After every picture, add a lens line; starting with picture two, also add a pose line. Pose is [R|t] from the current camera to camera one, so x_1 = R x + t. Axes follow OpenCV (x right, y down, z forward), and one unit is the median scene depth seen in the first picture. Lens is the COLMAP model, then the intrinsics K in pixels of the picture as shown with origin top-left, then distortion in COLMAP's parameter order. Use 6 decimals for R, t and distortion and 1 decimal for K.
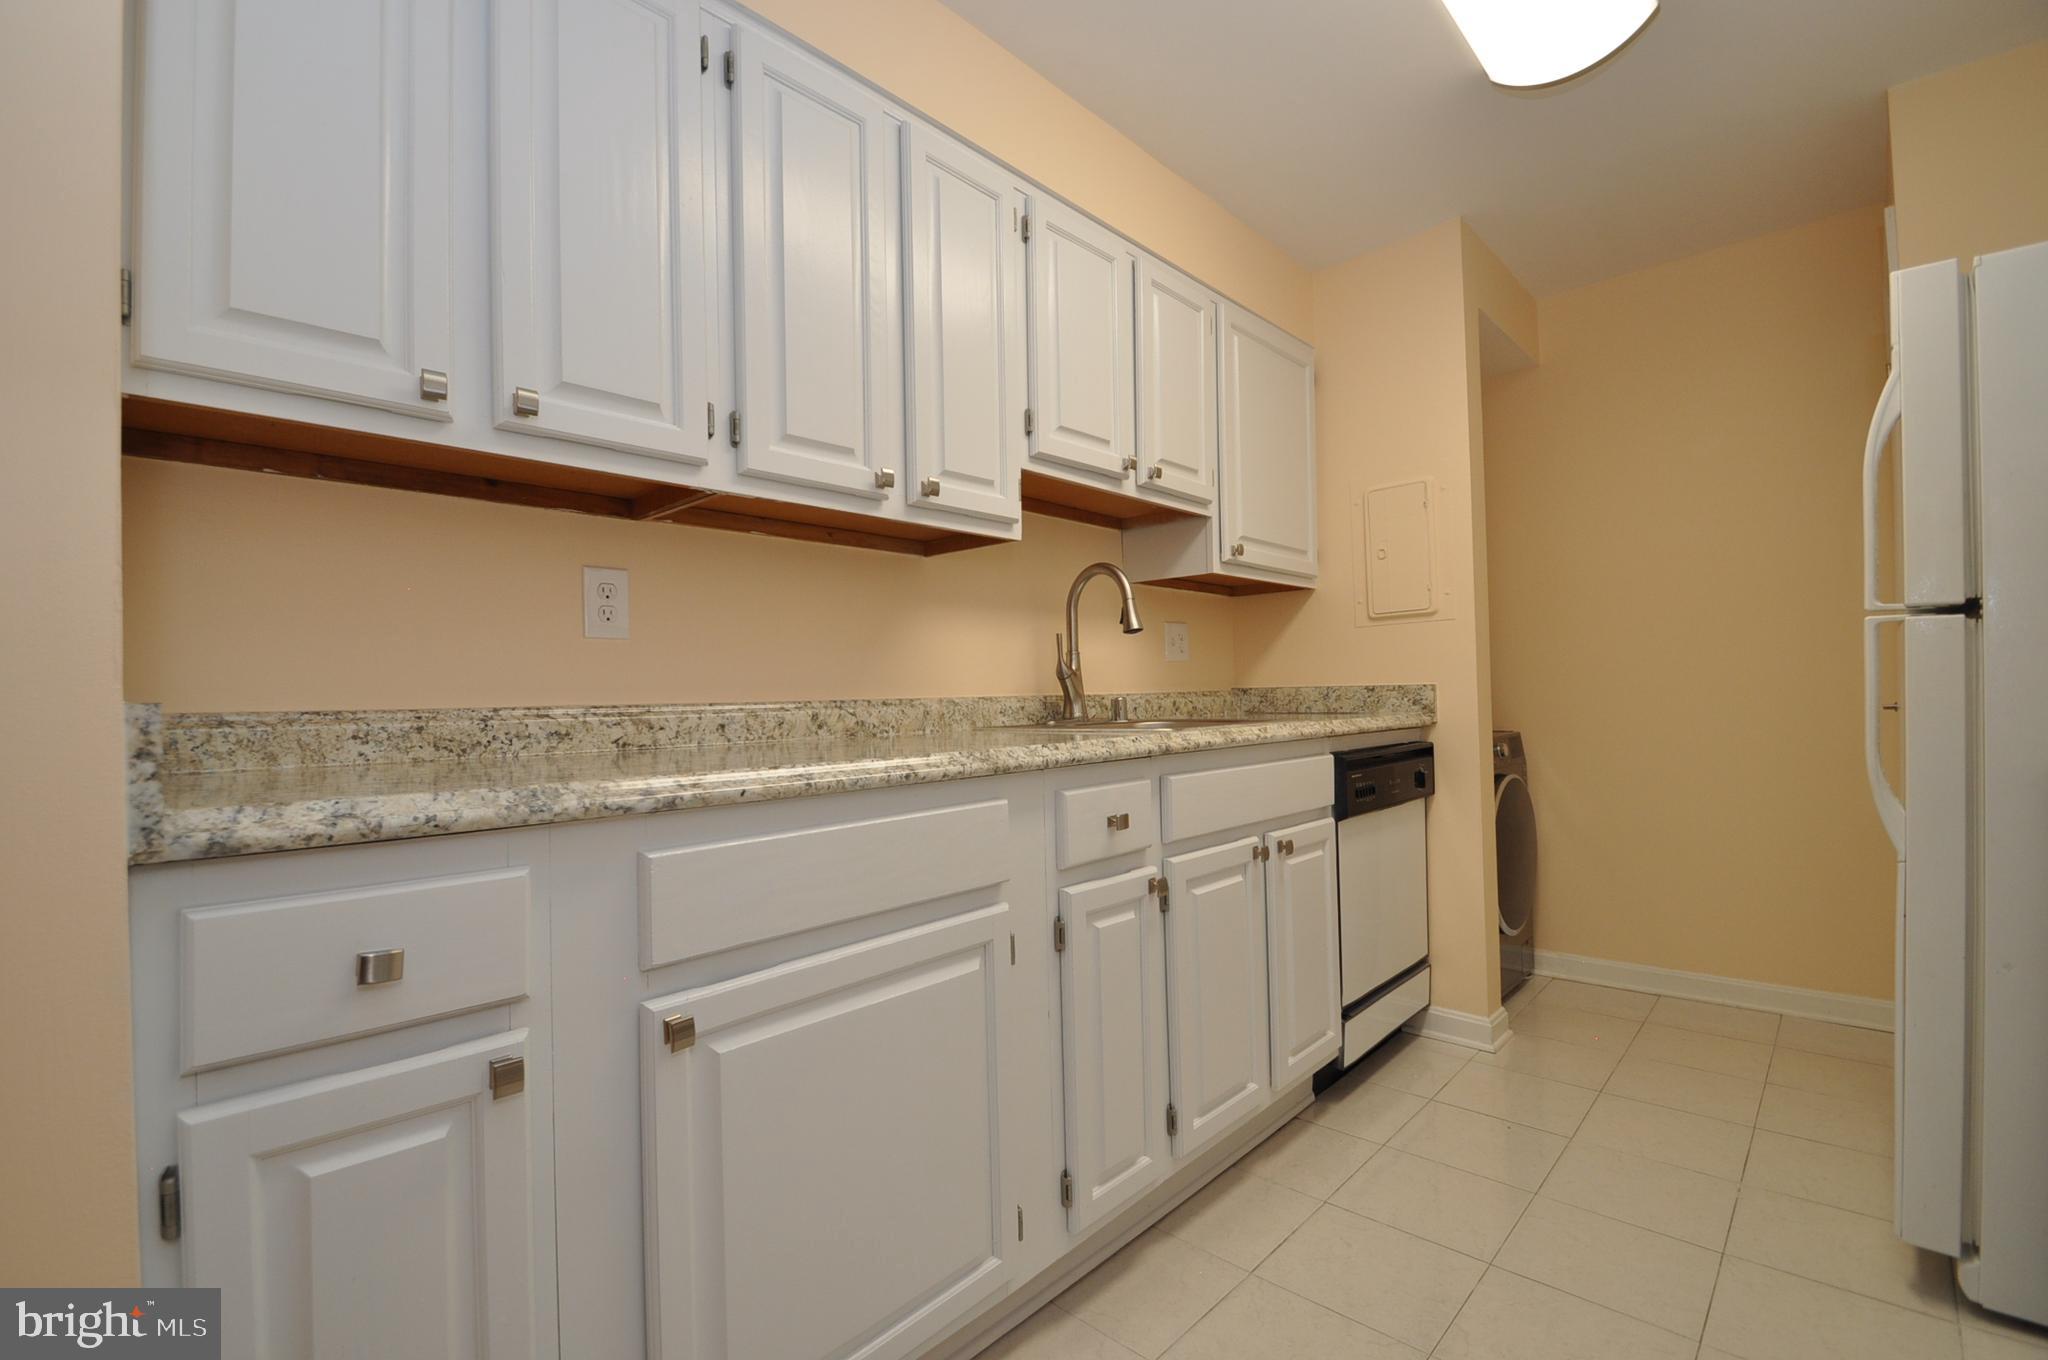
lens RADIAL K [[895.9, 0, 998.2], [0, 895.9, 685.5], [0, 0, 1]] dist [0.011515, -0.016496]
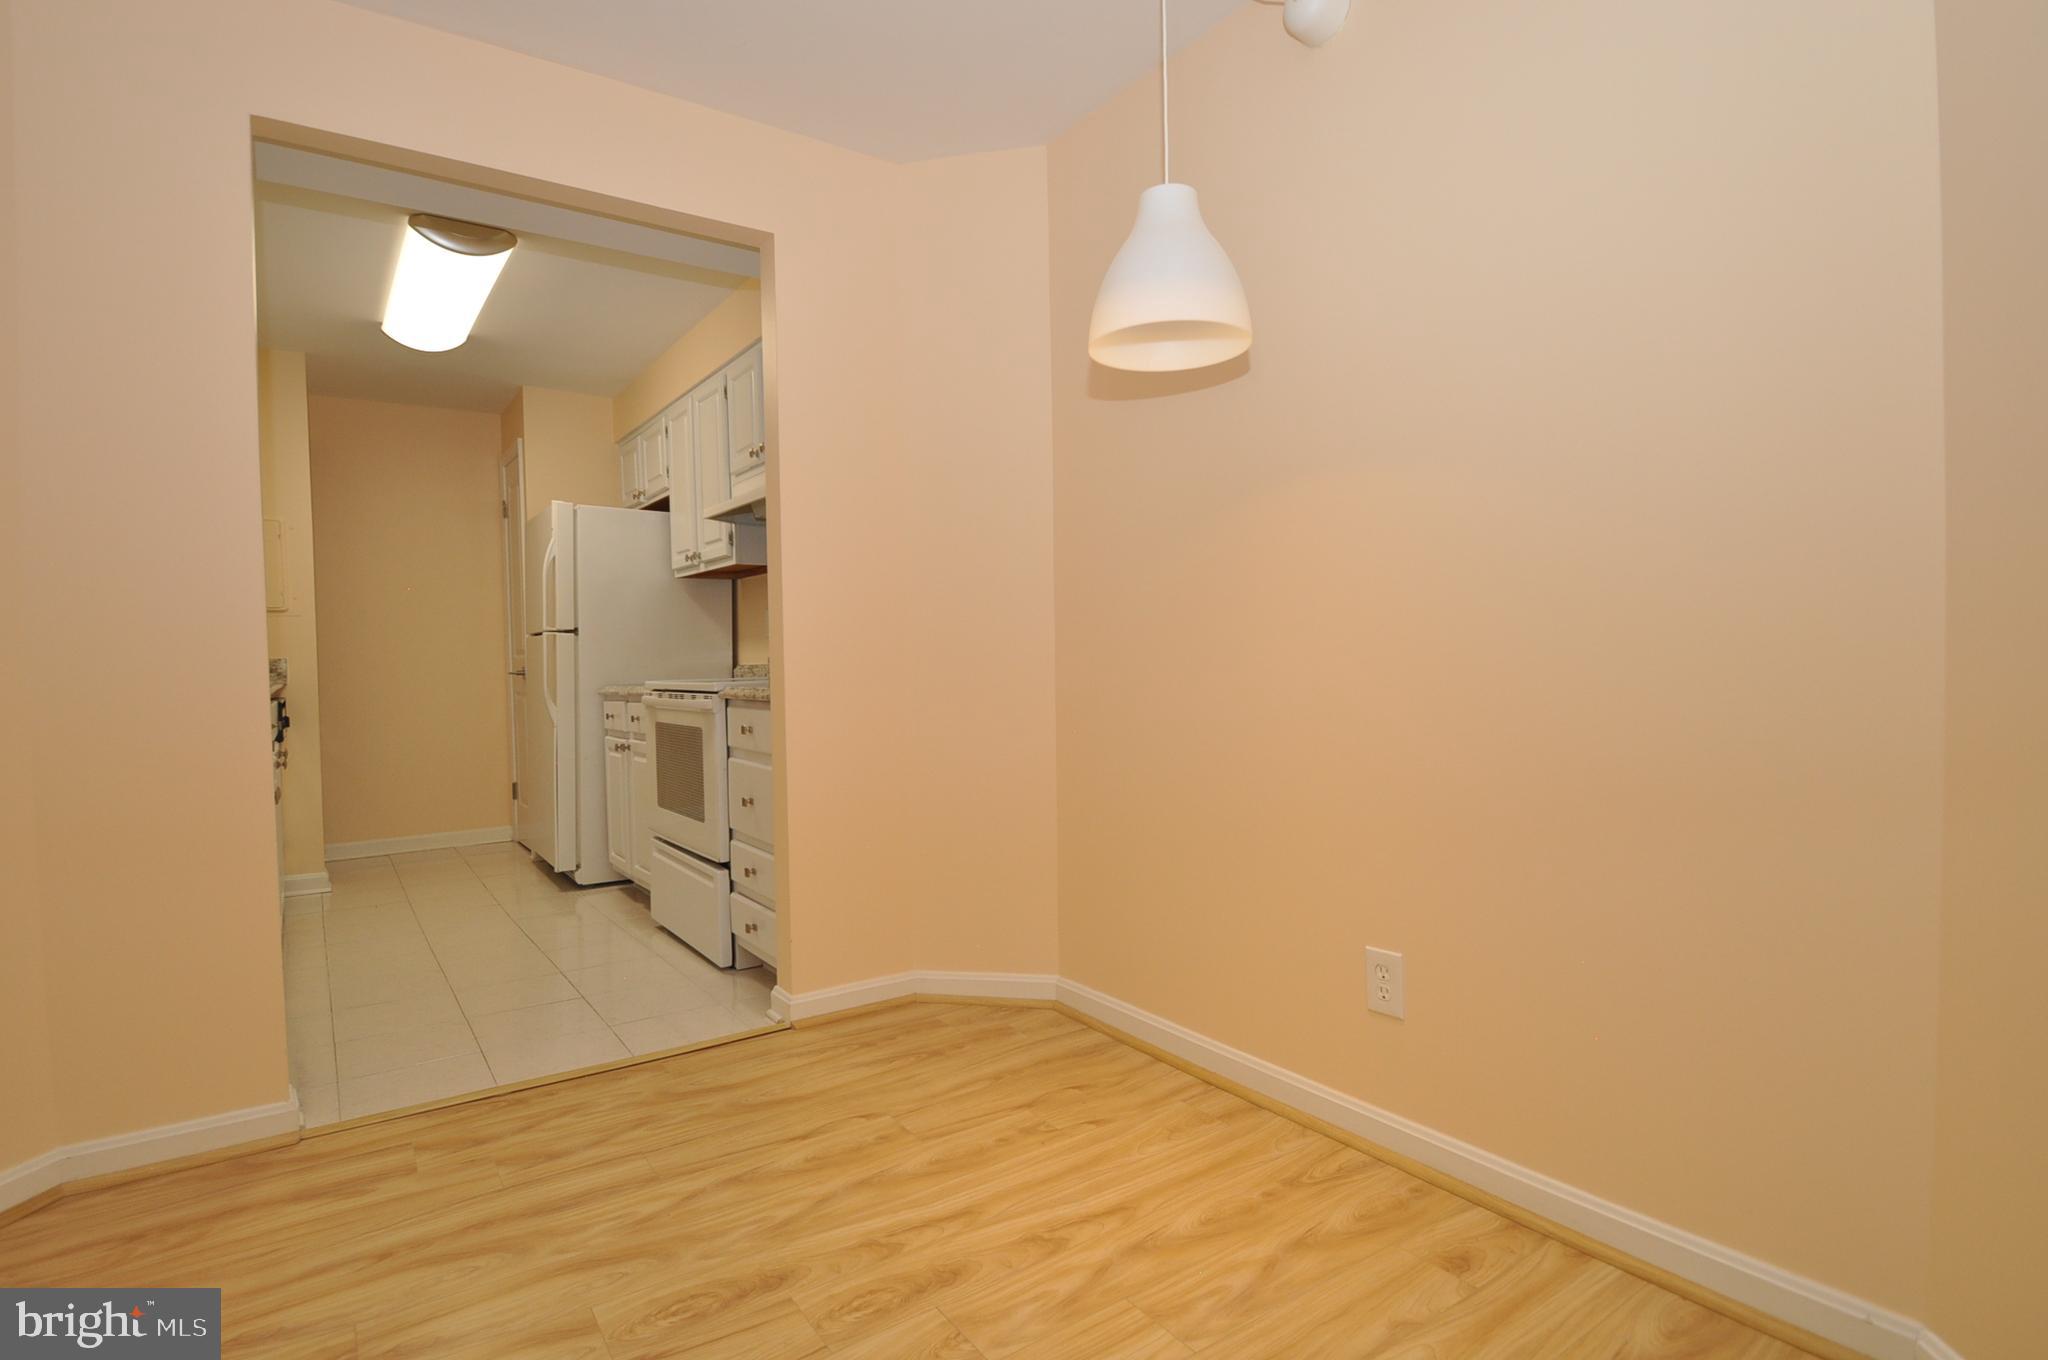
lens RADIAL K [[1002.7, 0, 1001.5], [0, 1002.7, 681.3], [0, 0, 1]] dist [-0.002771, -0.000729]
pose [[0.190122, -0.002936, 0.981756, -1.223364], [0.001526, 0.999995, 0.002695, 0.044043], [-0.981759, 0.000986, 0.190126, -0.639729]]
